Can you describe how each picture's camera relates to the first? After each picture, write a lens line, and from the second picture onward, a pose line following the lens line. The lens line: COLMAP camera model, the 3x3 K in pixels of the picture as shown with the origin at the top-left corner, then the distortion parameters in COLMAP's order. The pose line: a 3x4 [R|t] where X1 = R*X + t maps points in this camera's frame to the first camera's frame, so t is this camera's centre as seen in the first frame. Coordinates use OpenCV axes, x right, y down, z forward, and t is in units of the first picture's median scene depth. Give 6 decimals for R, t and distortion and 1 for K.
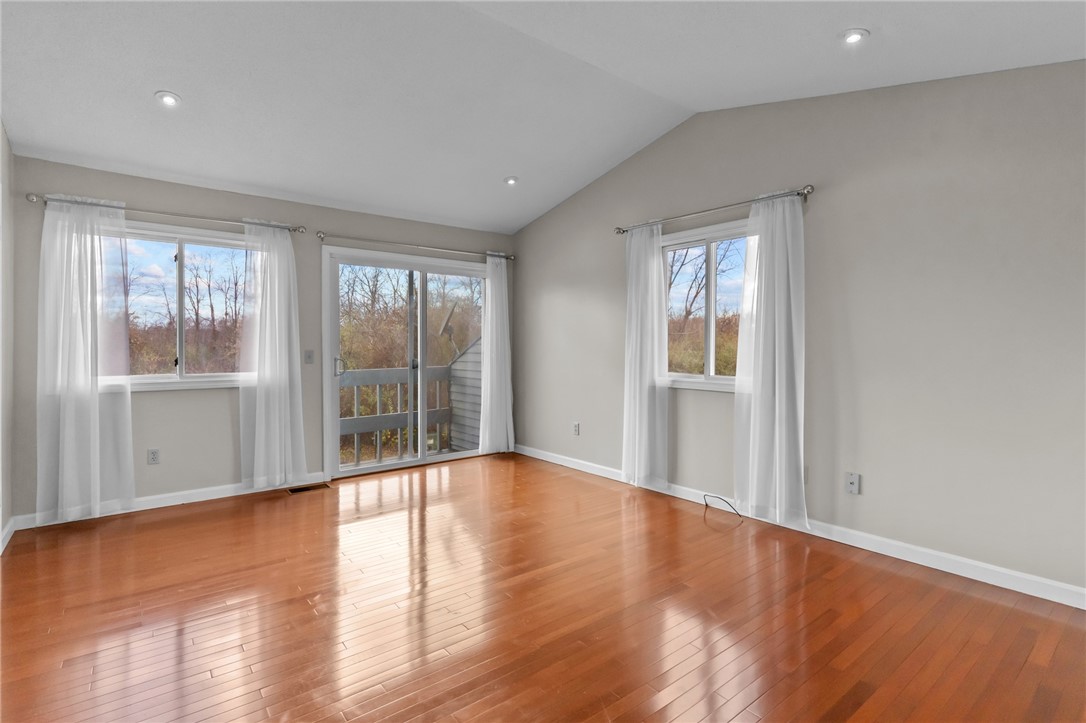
lens RADIAL K [[523.8, 0, 542.9], [0, 523.8, 348.7], [0, 0, 1]] dist [0.000292, -0.000522]
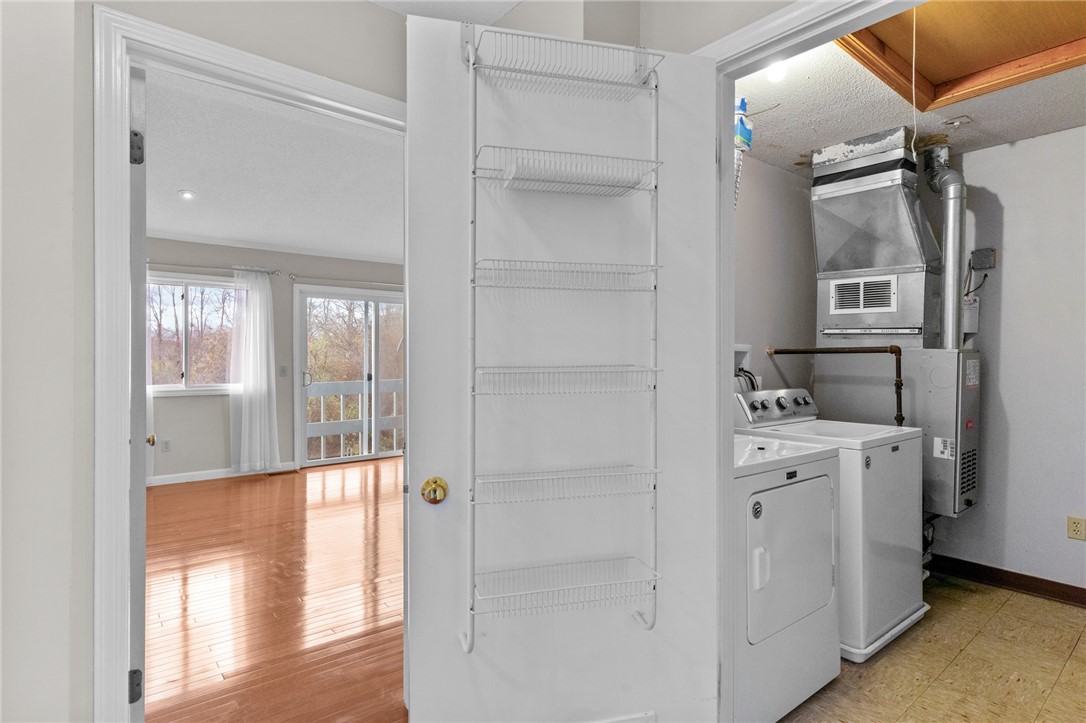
lens RADIAL K [[576.7, 0, 547.0], [0, 576.7, 358.2], [0, 0, 1]] dist [0.000100, -0.000246]
pose [[0.999918, -0.000291, 0.012784, 0.180534], [0.000373, 0.999979, -0.006406, -0.007306], [-0.012781, 0.006410, 0.999898, -0.417287]]
